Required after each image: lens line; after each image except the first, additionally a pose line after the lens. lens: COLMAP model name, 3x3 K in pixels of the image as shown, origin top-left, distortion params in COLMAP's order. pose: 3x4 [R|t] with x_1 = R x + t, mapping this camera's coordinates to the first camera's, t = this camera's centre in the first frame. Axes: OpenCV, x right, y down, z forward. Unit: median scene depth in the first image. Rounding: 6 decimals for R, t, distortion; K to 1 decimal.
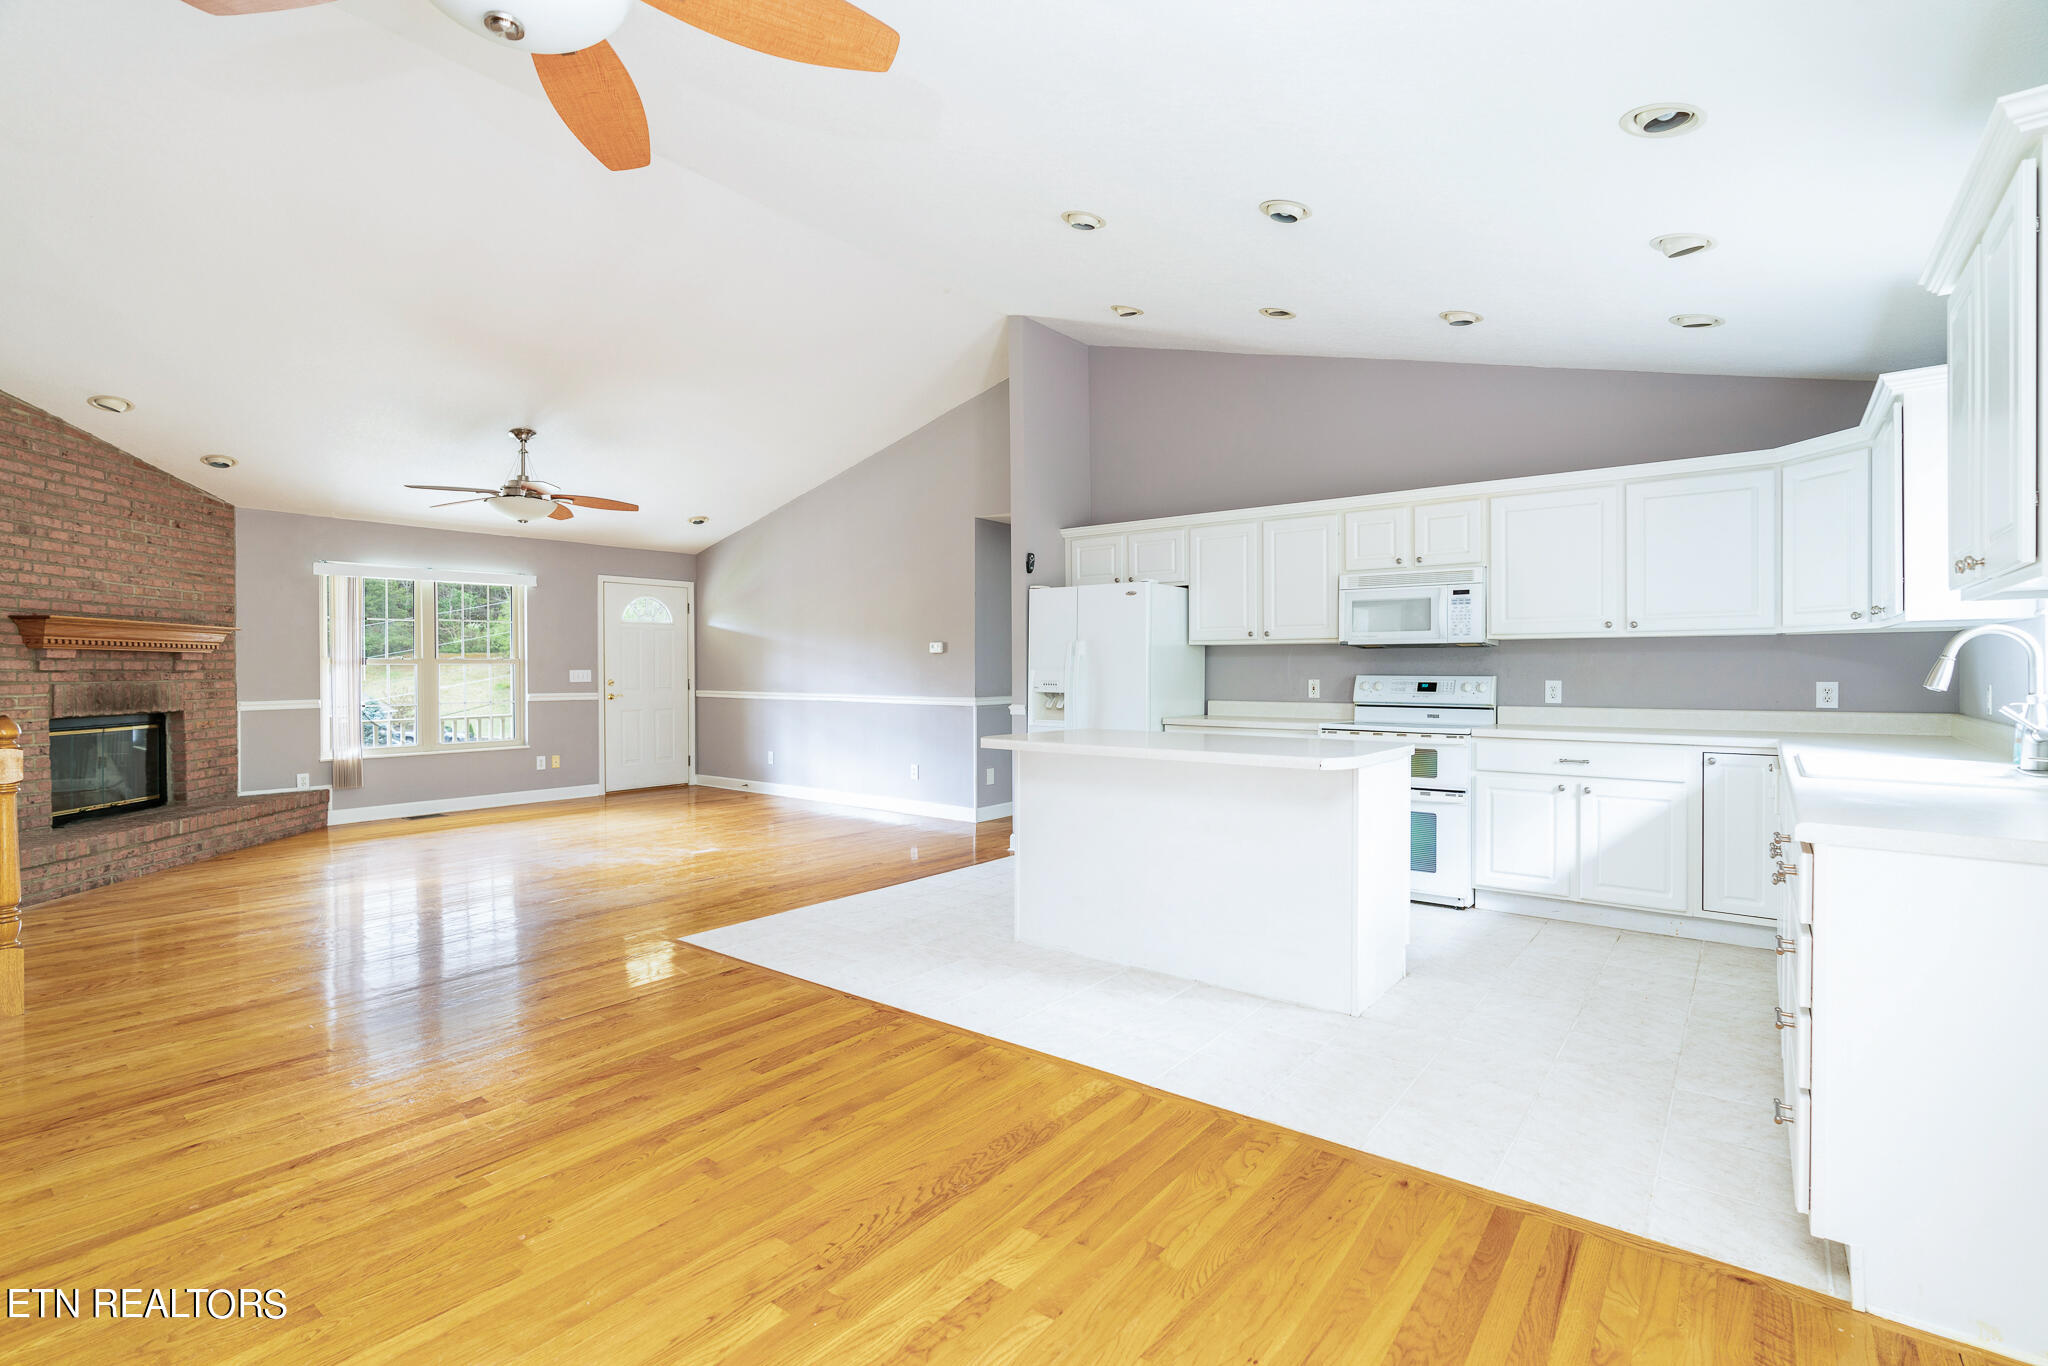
lens RADIAL K [[938.2, 0, 1016.8], [0, 938.2, 675.4], [0, 0, 1]] dist [-0.008767, -0.000066]
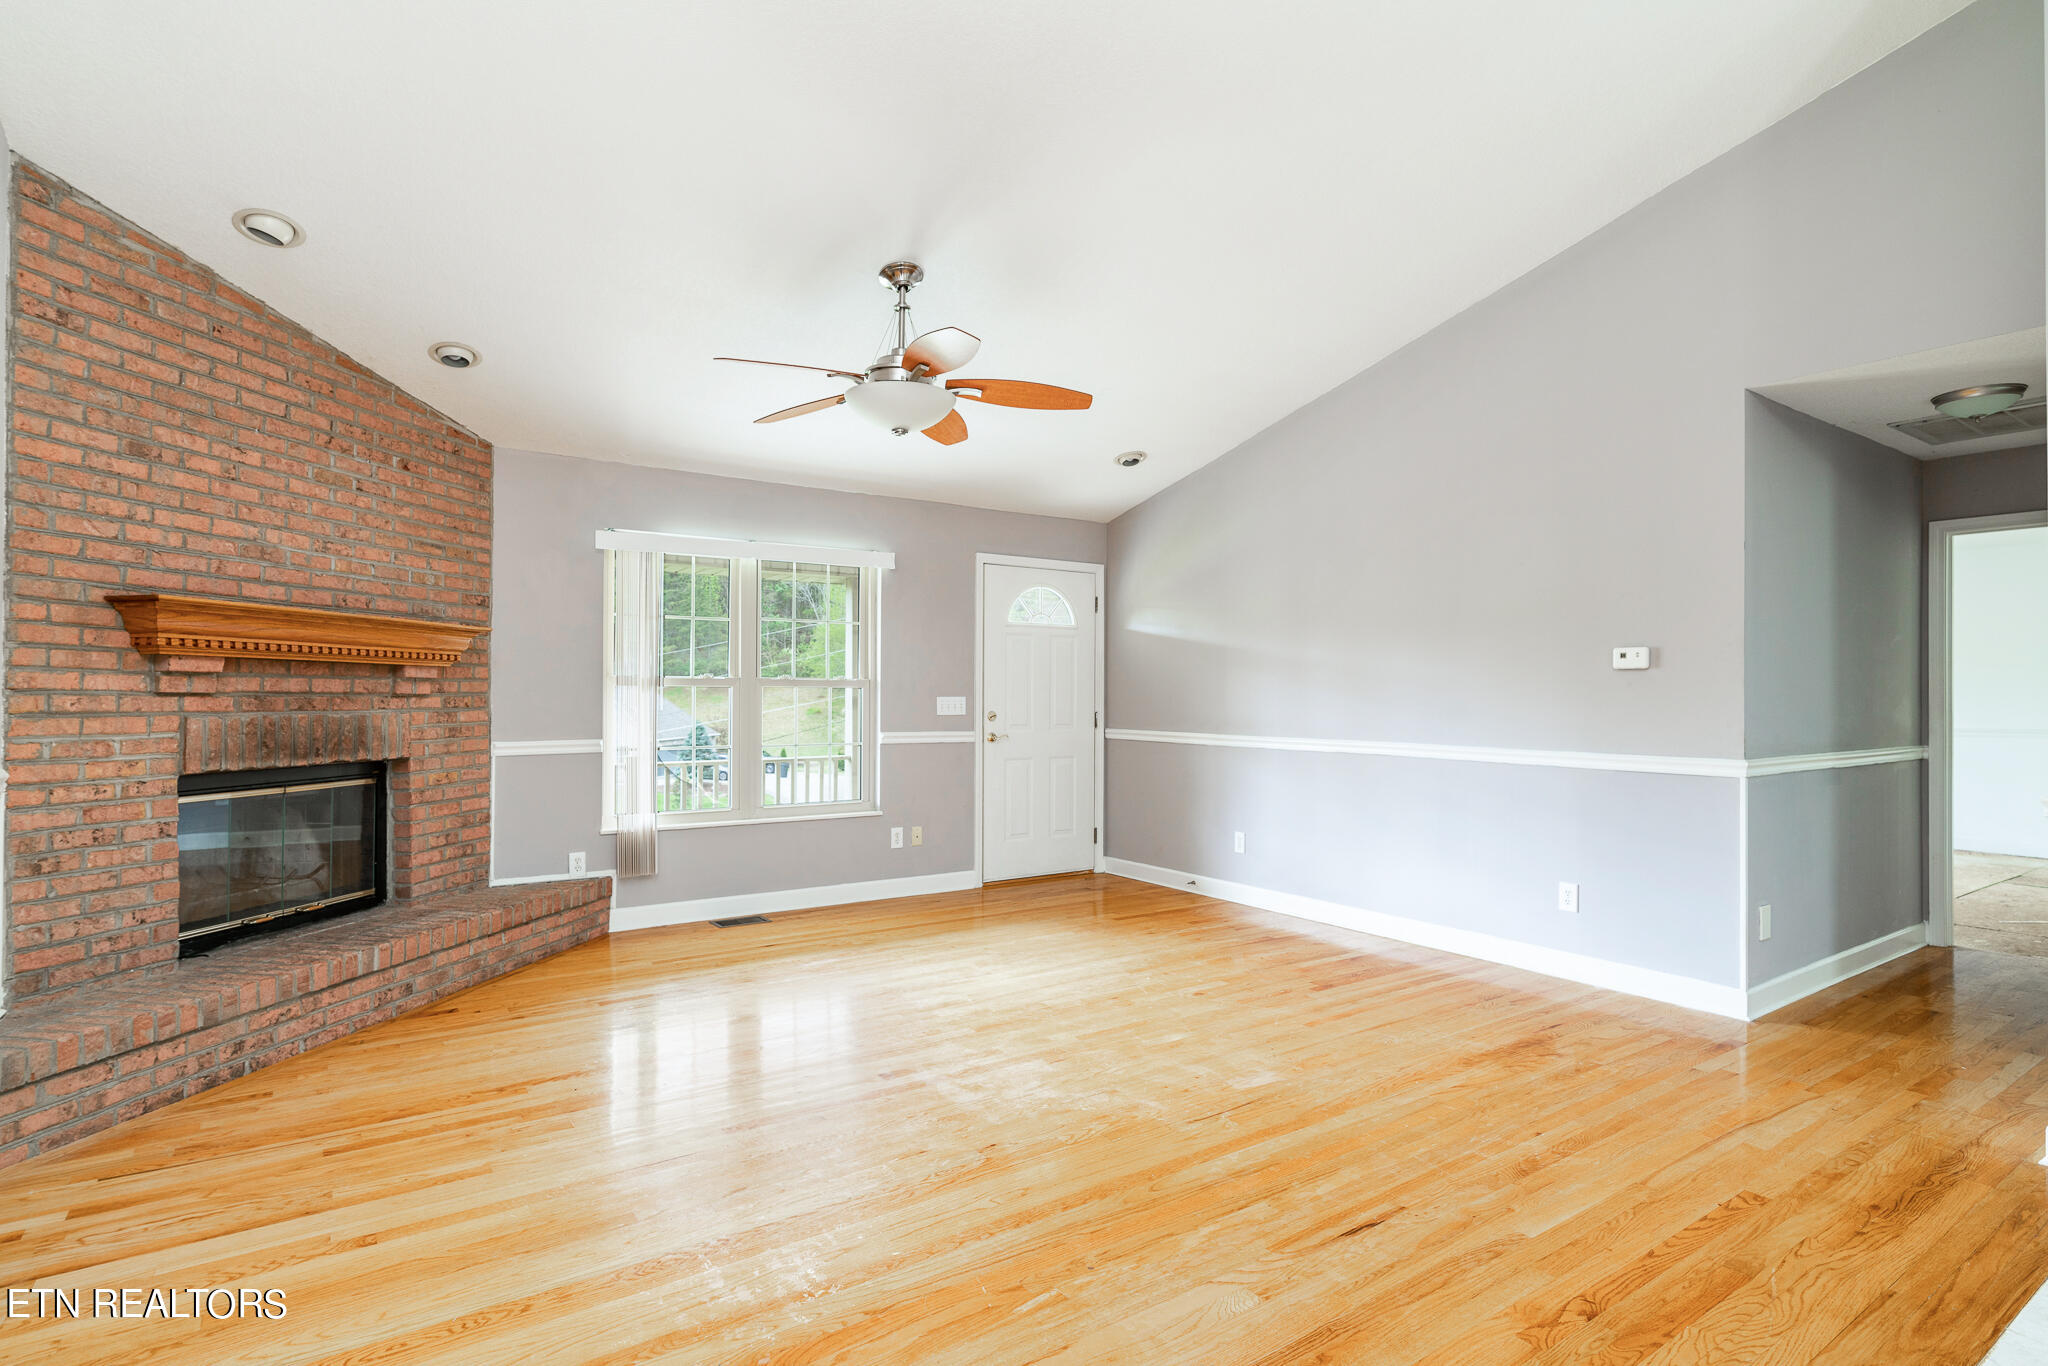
lens RADIAL K [[1044.1, 0, 1027.3], [0, 1044.1, 685.1], [0, 0, 1]] dist [-0.020002, 0.000325]
pose [[0.955497, 0.003172, -0.294982, -0.283284], [-0.008502, 0.999823, -0.016791, -0.003053], [0.294877, 0.018551, 0.955355, 0.448714]]
